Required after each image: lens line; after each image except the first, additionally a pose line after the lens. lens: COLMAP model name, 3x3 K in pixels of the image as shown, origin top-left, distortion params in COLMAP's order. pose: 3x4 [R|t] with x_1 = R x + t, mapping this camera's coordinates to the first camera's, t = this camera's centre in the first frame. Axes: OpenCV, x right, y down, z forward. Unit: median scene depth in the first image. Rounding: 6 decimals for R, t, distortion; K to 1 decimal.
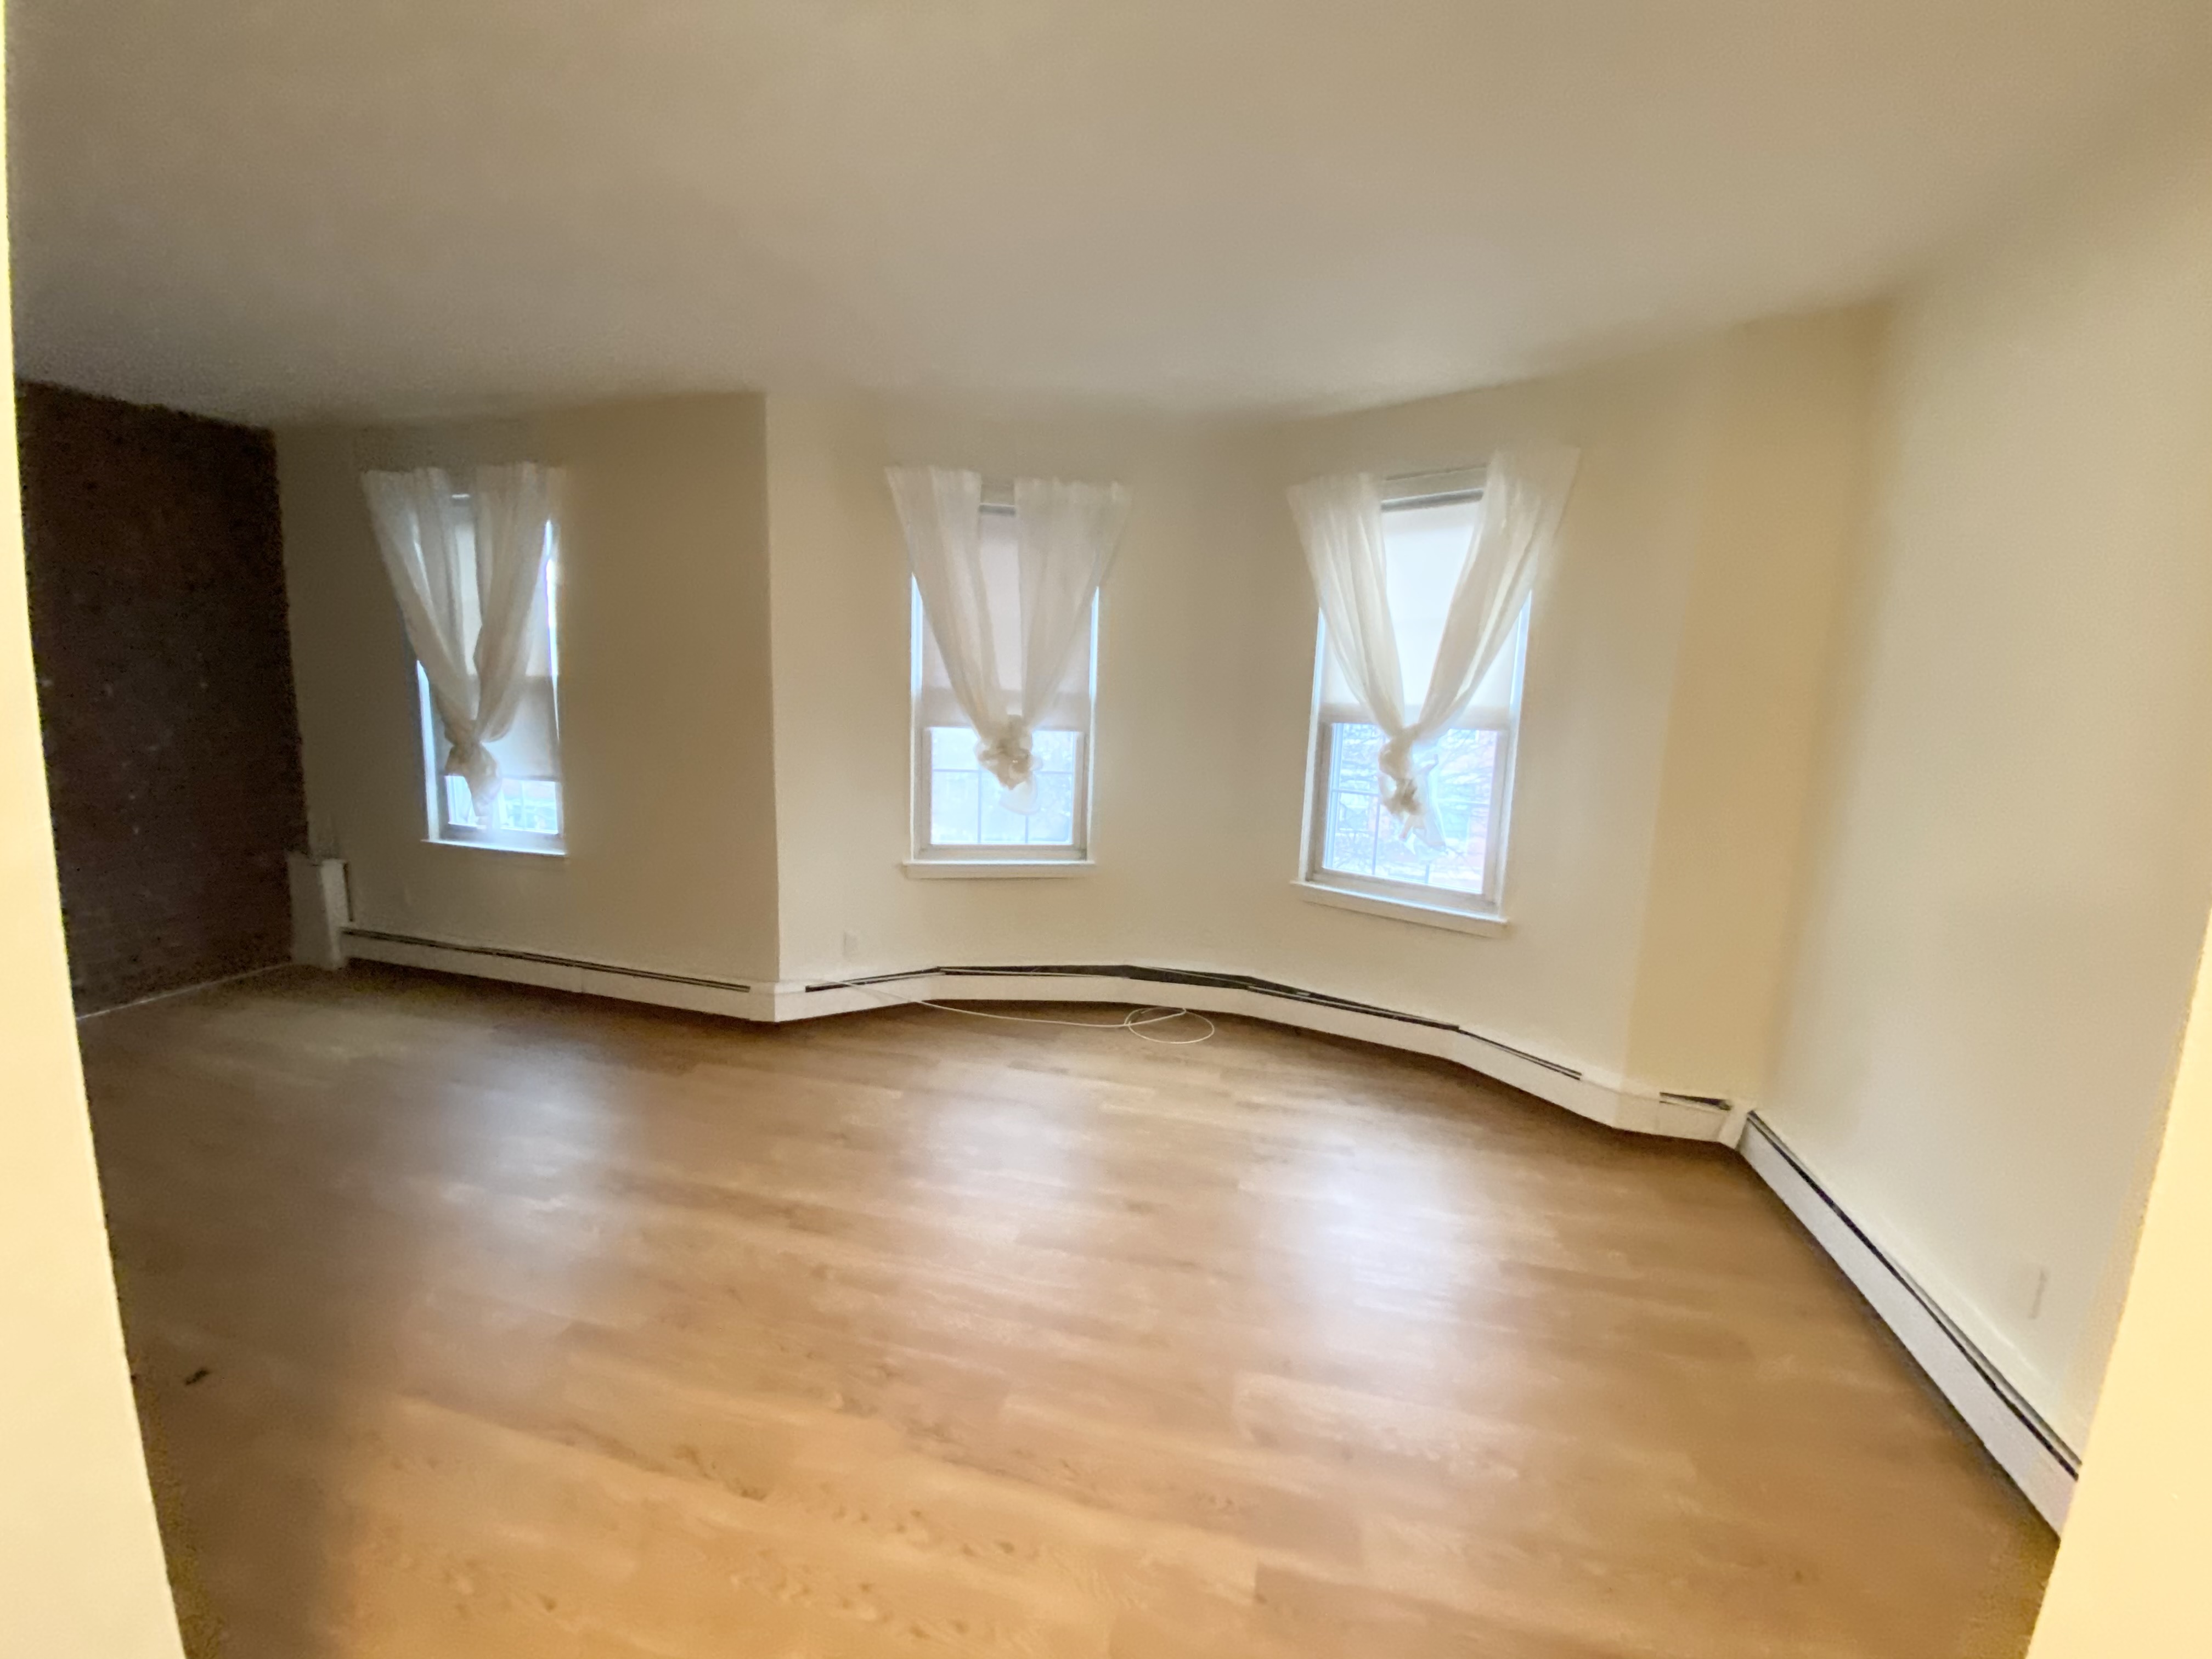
lens RADIAL K [[910.9, 0, 1094.1], [0, 910.9, 825.0], [0, 0, 1]] dist [0.055989, -0.038895]
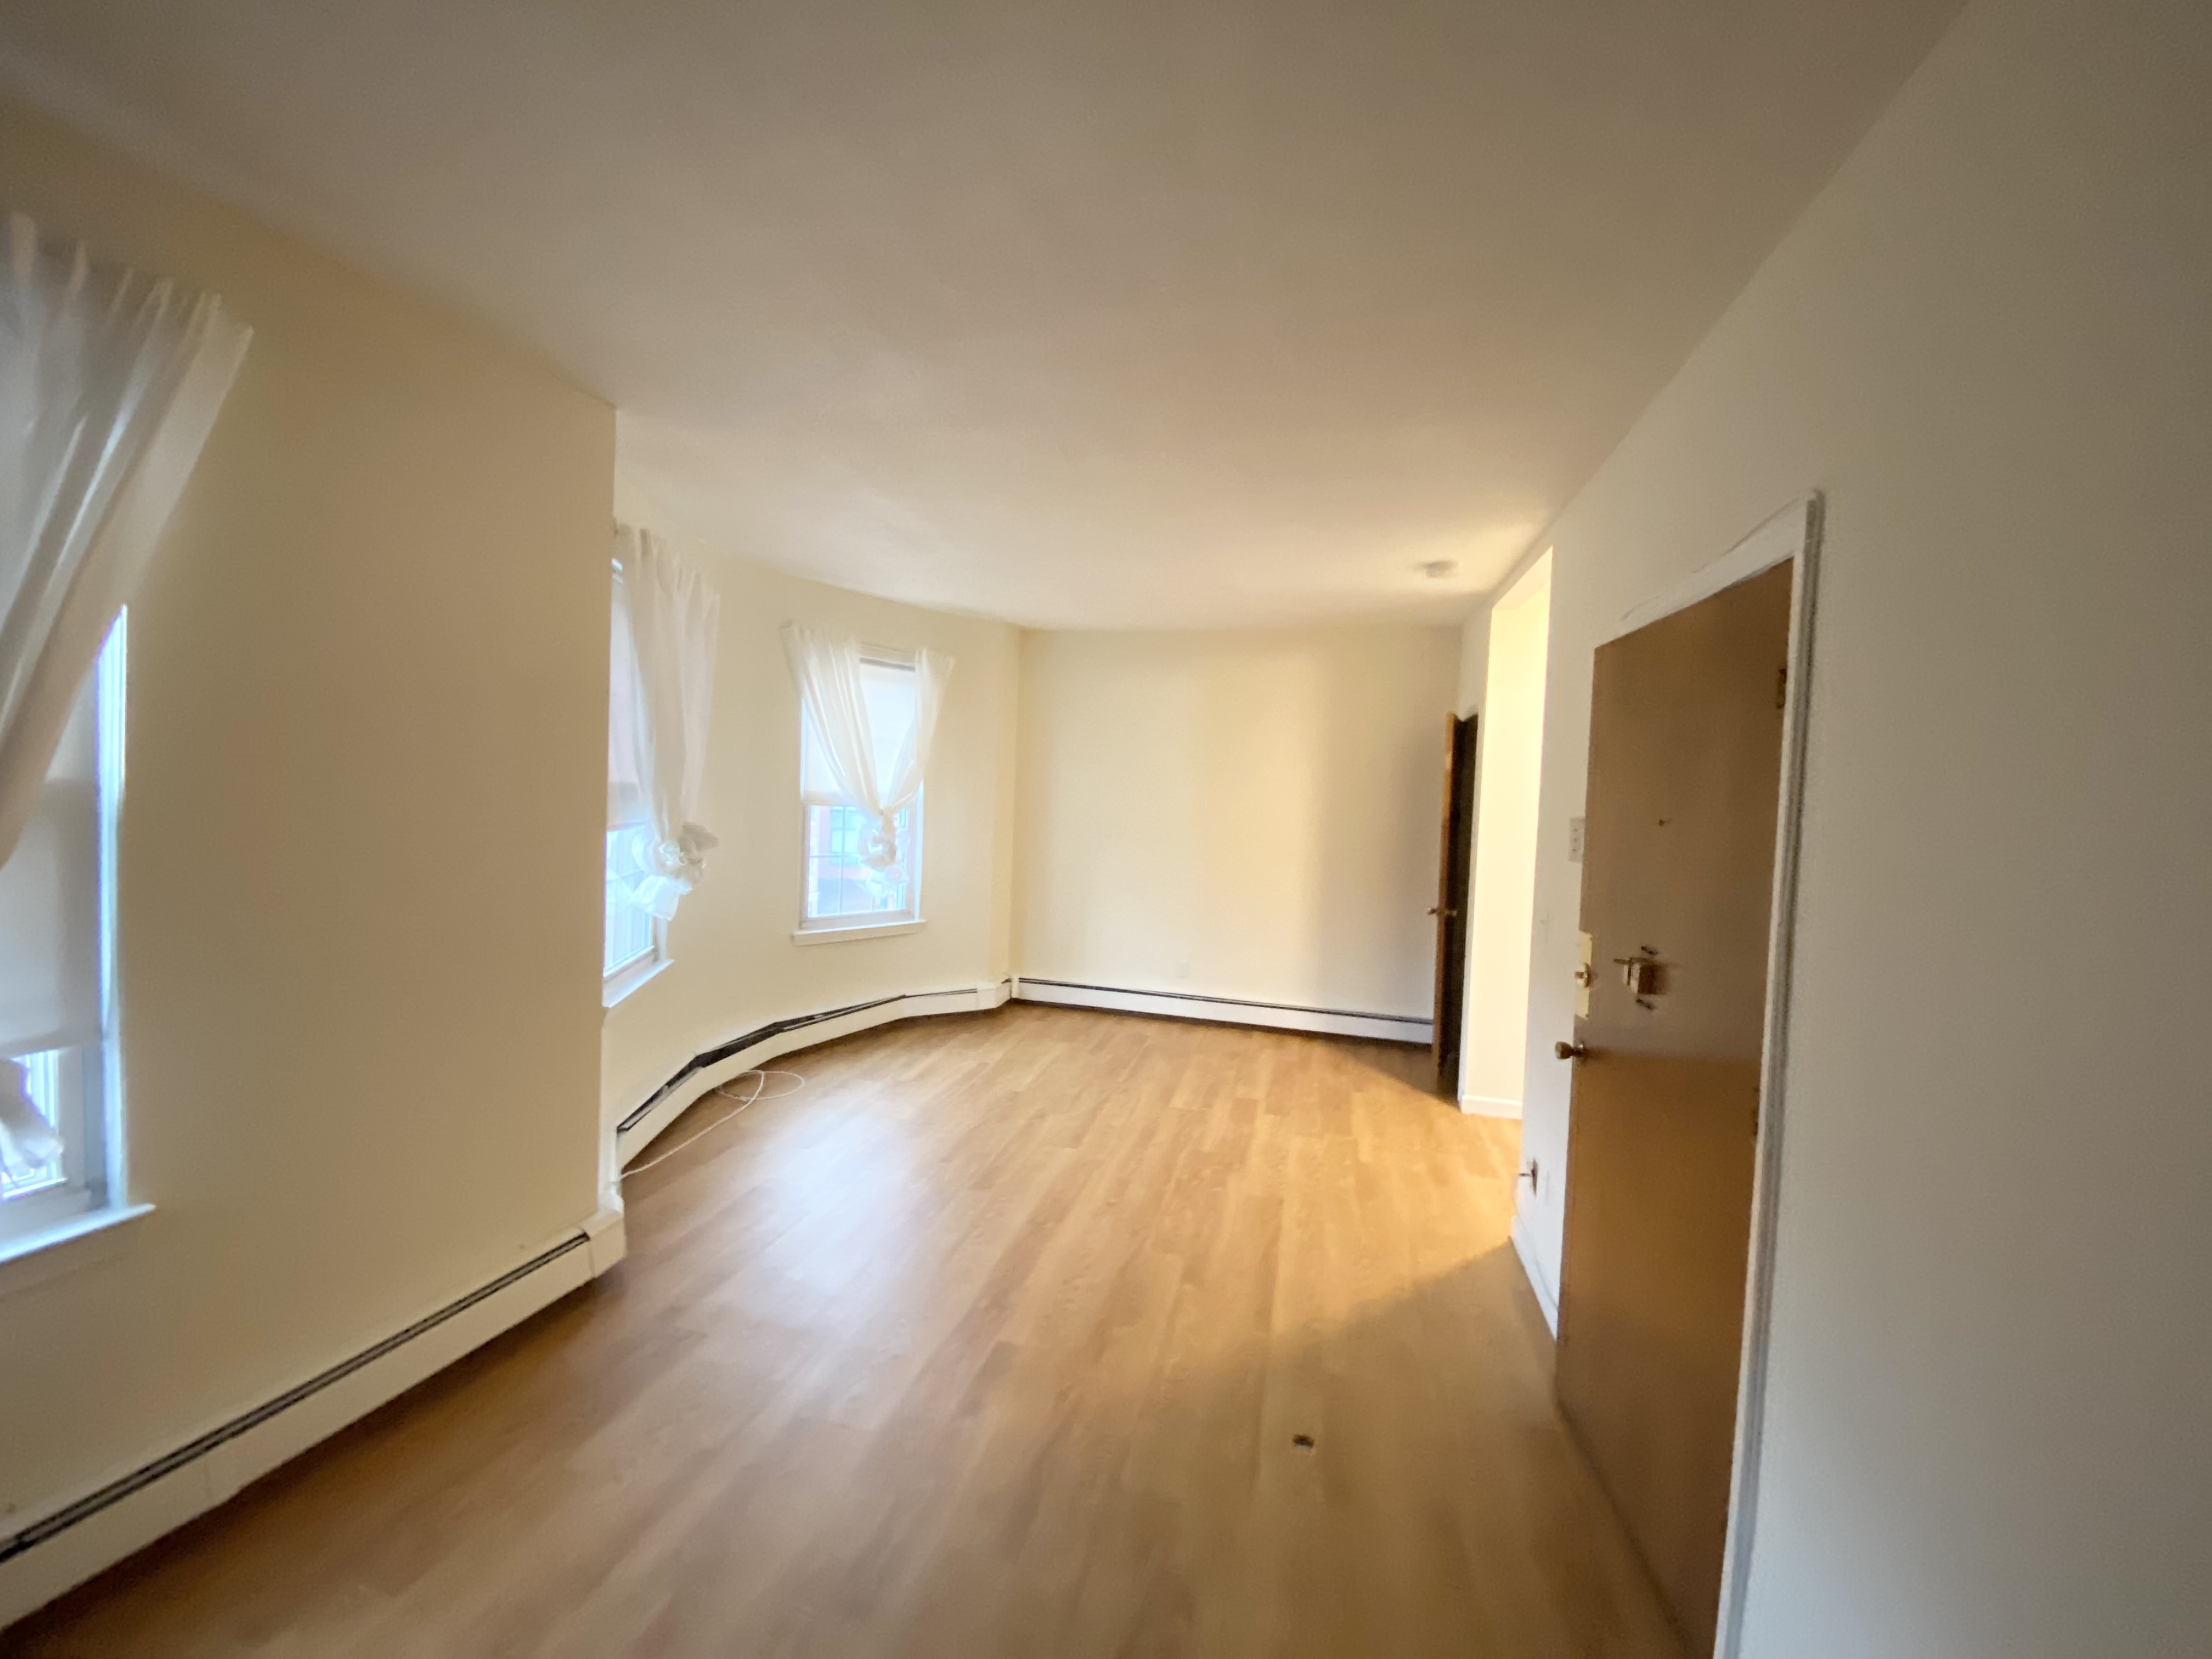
lens RADIAL K [[910.9, 0, 1094.1], [0, 910.9, 825.0], [0, 0, 1]] dist [0.055989, -0.038895]
pose [[-0.030400, -0.058419, 0.997829, -1.039850], [0.107100, 0.992353, 0.061361, -0.118166], [-0.993783, 0.108733, -0.023911, 0.612837]]
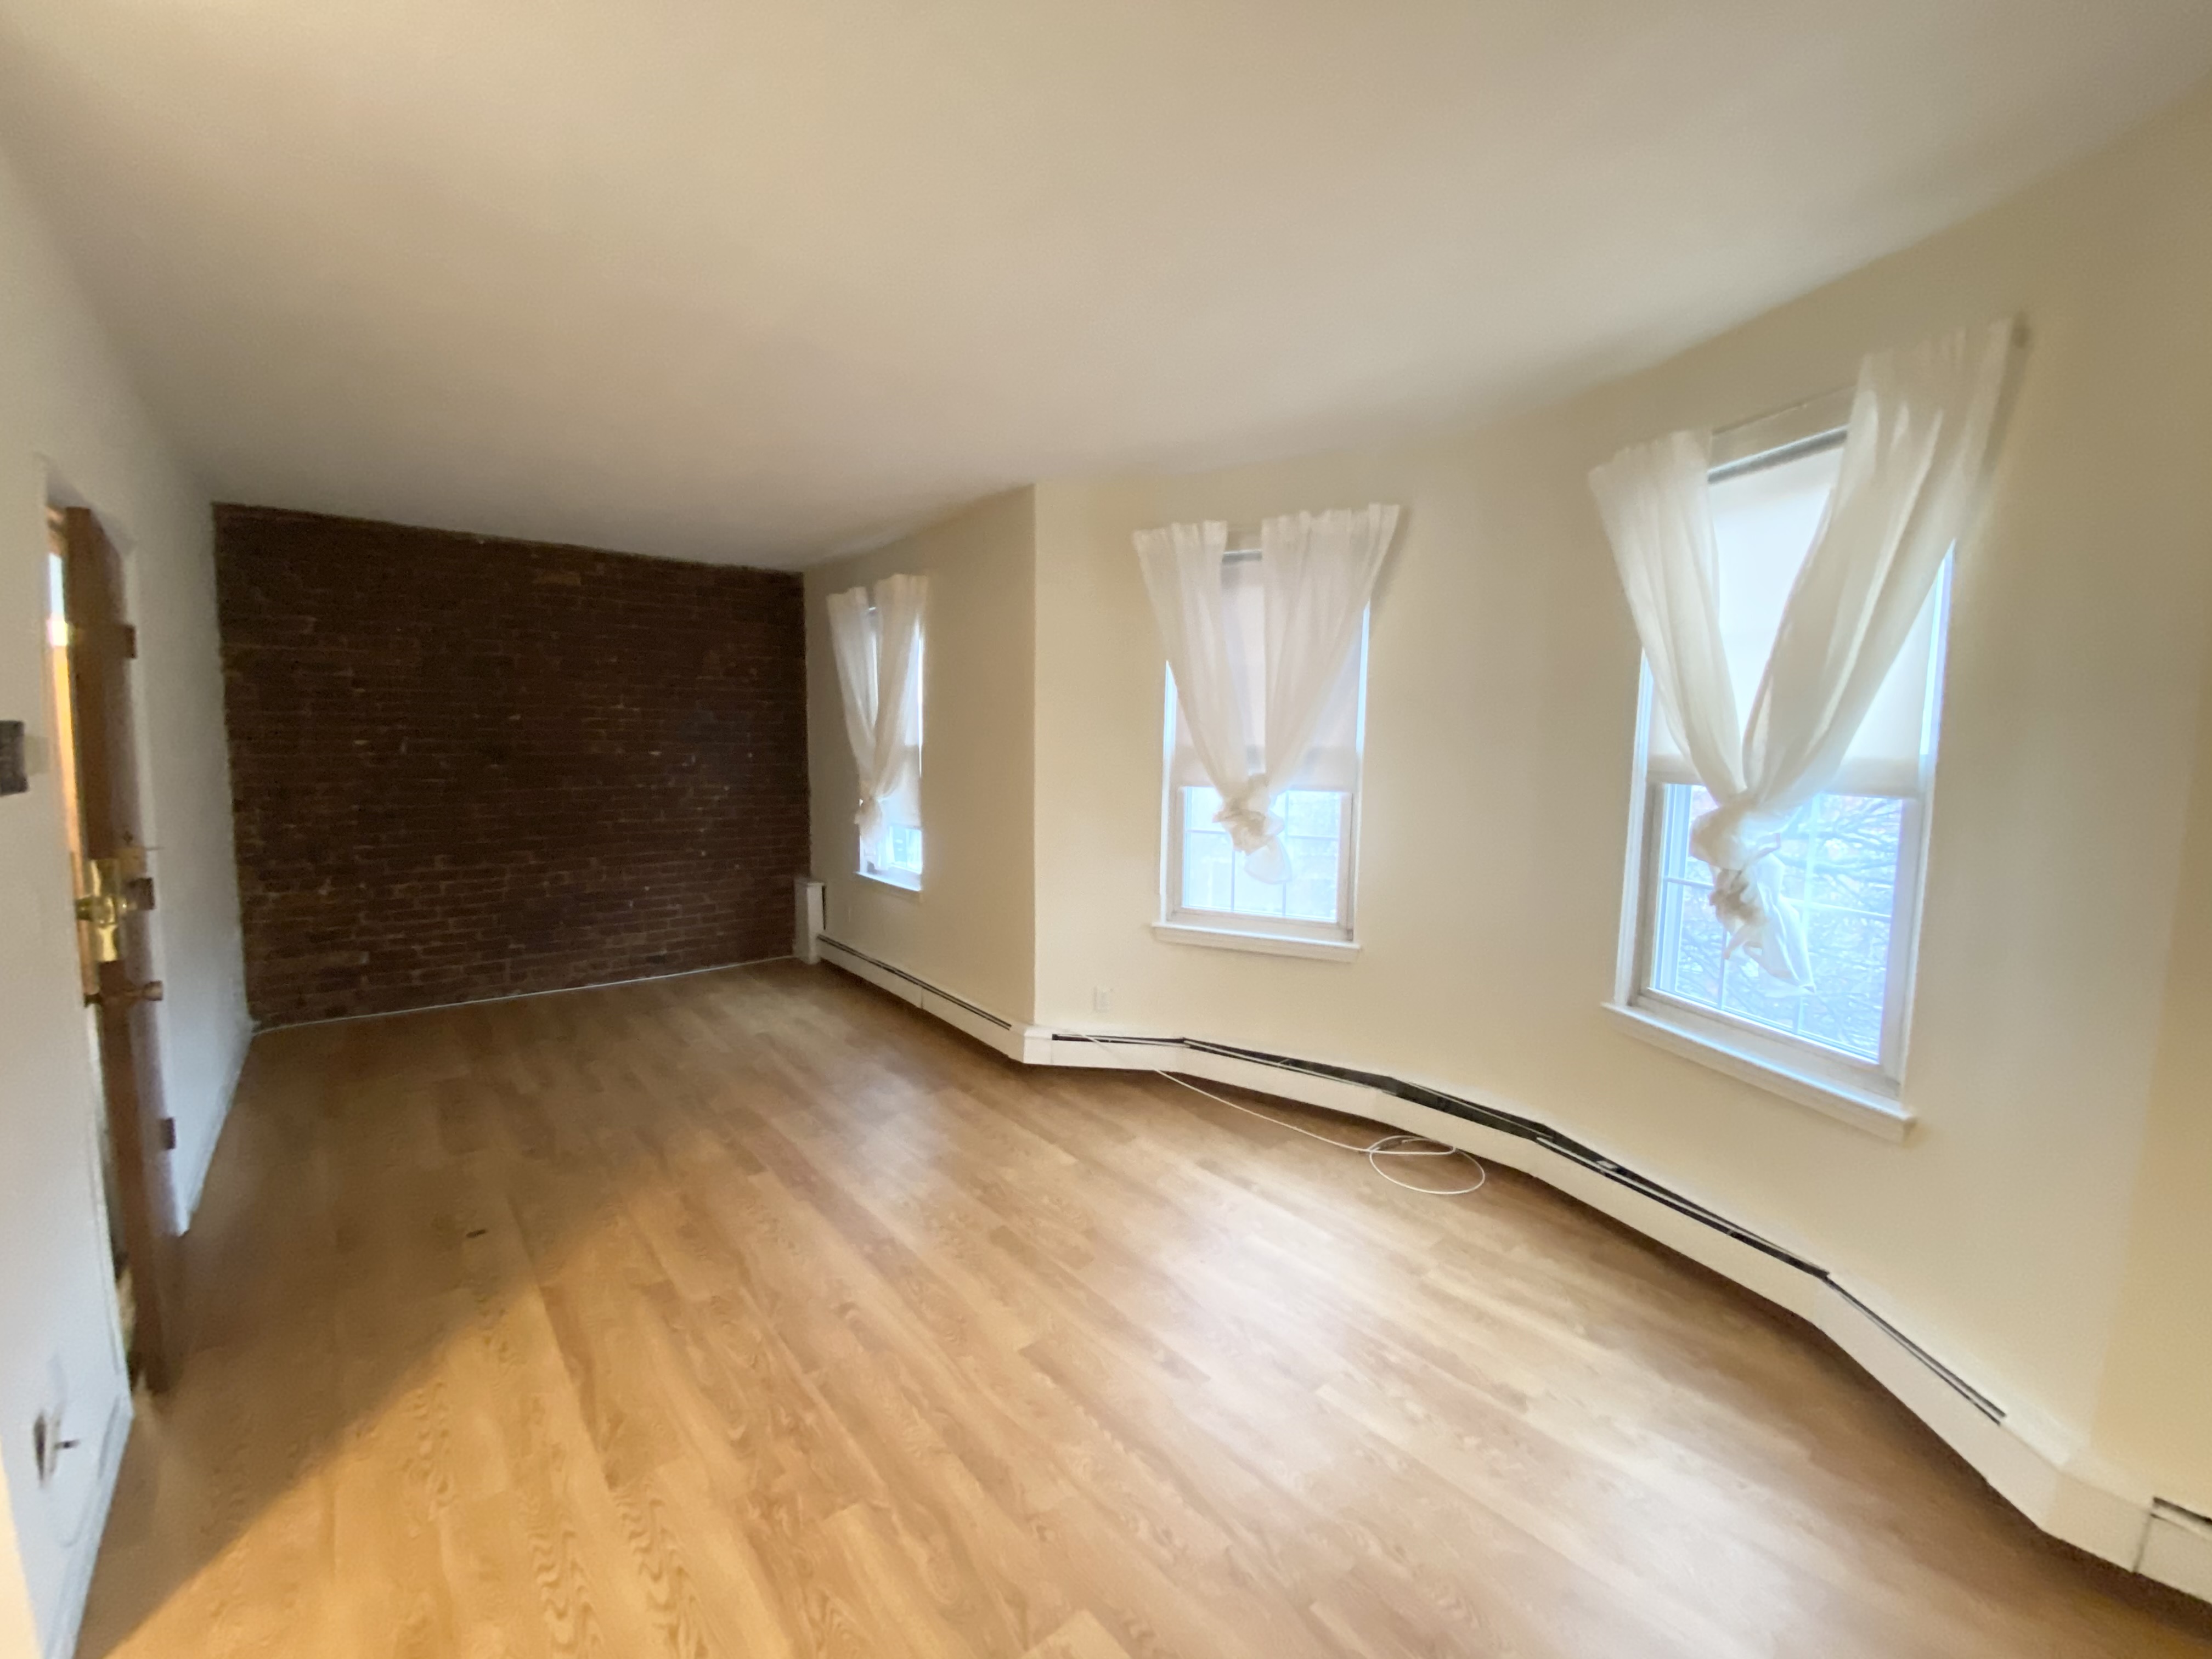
lens RADIAL K [[910.9, 0, 1094.1], [0, 910.9, 825.0], [0, 0, 1]] dist [0.055989, -0.038895]
pose [[0.815790, 0.033088, -0.577402, 0.311854], [-0.072954, 0.996275, -0.045983, -0.015400], [0.573729, 0.079636, 0.815164, 0.168932]]
